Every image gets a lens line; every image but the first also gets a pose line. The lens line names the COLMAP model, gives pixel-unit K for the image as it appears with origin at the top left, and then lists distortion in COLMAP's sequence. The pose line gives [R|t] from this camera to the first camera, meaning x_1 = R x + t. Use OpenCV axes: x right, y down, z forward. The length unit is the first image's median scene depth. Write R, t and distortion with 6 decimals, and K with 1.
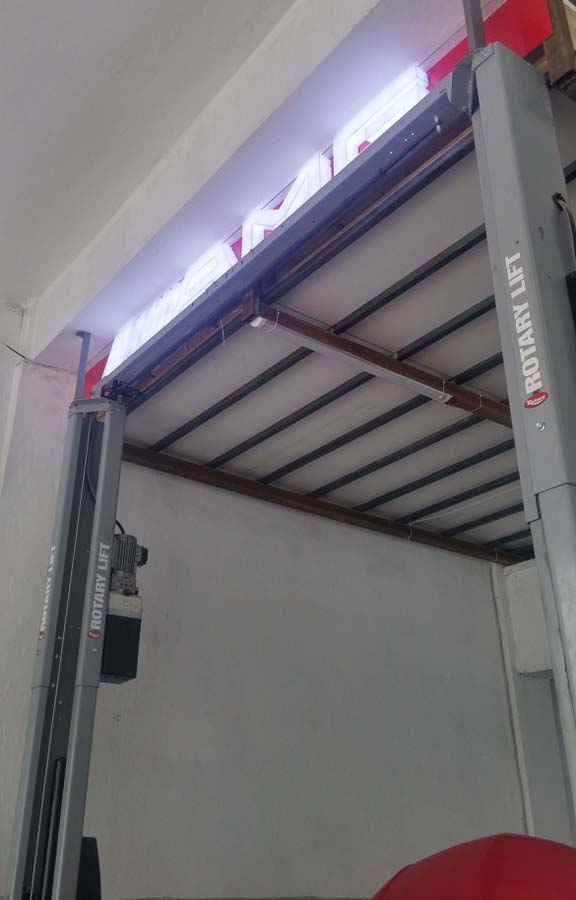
lens RADIAL K [[856.8, 0, 288.3], [0, 856.8, 385.2], [0, 0, 1]] dist [0.098807, -0.123338]
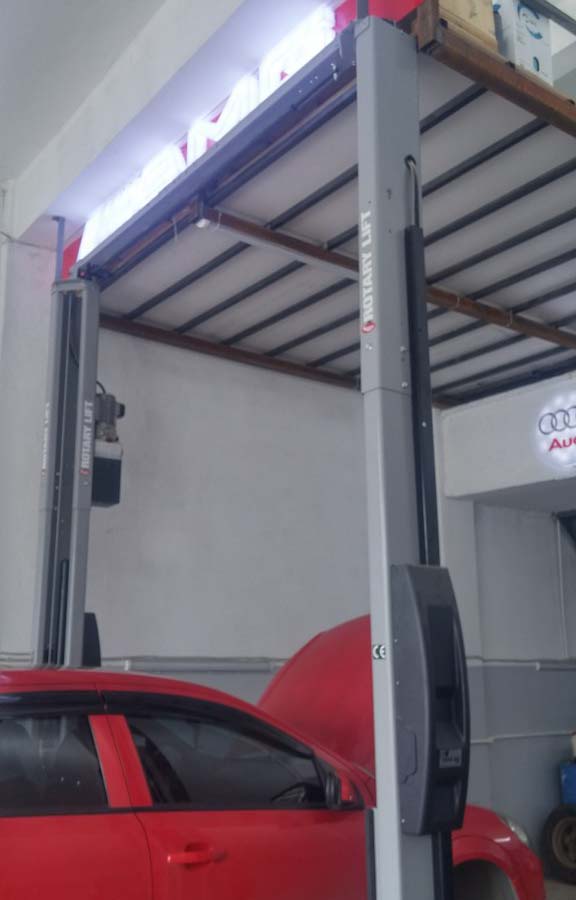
lens RADIAL K [[878.5, 0, 288.0], [0, 878.5, 450.0], [0, 0, 1]] dist [0.067135, -0.008601]
pose [[0.999988, -0.000114, -0.004847, 0.080885], [0.001420, 0.962750, 0.270391, -0.092970], [0.004636, -0.270395, 0.962738, -0.239013]]
